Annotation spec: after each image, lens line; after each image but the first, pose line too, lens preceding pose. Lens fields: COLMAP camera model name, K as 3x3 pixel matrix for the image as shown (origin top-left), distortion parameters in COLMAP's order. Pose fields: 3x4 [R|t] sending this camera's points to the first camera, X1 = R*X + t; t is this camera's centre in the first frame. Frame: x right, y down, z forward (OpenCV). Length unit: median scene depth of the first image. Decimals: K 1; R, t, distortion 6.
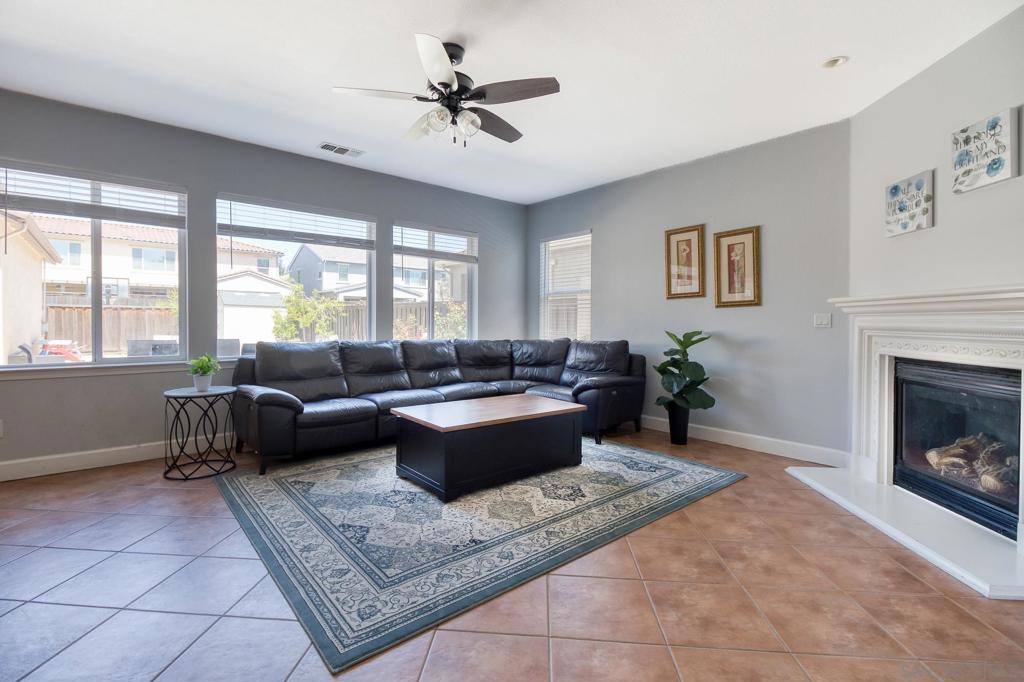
lens RADIAL K [[470.9, 0, 509.4], [0, 470.9, 323.4], [0, 0, 1]] dist [-0.001660, 0.000244]
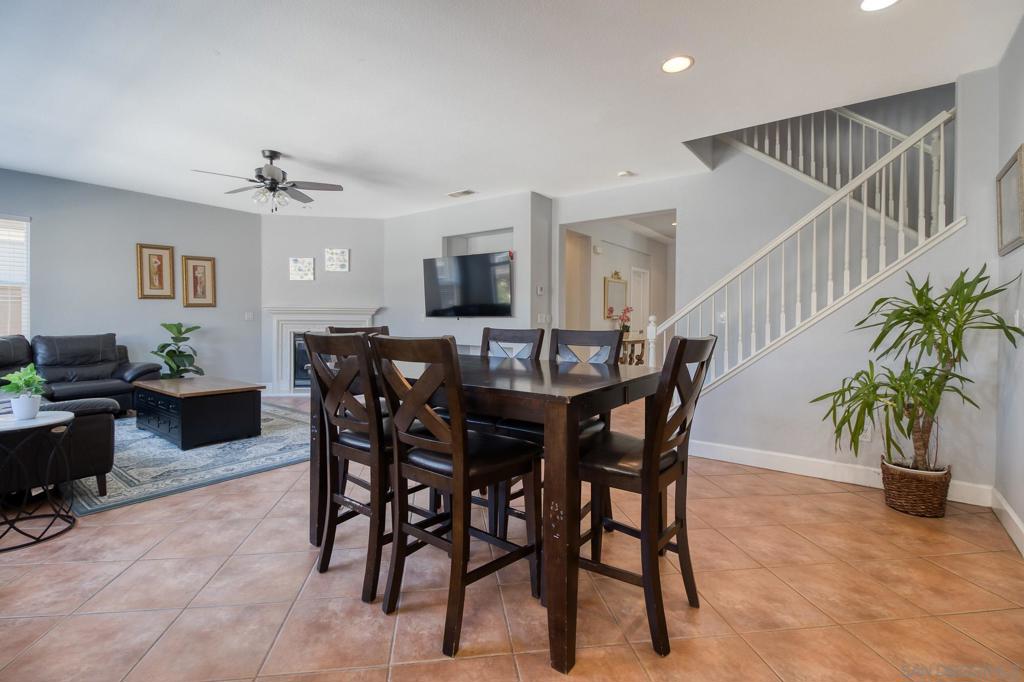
lens RADIAL K [[470.9, 0, 510.4], [0, 470.9, 332.9], [0, 0, 1]] dist [-0.001660, 0.000244]
pose [[-0.215775, -0.031311, 0.975941, -1.136403], [-0.002268, 0.999499, 0.031565, -0.002355], [-0.976440, 0.004597, -0.215738, 0.320894]]
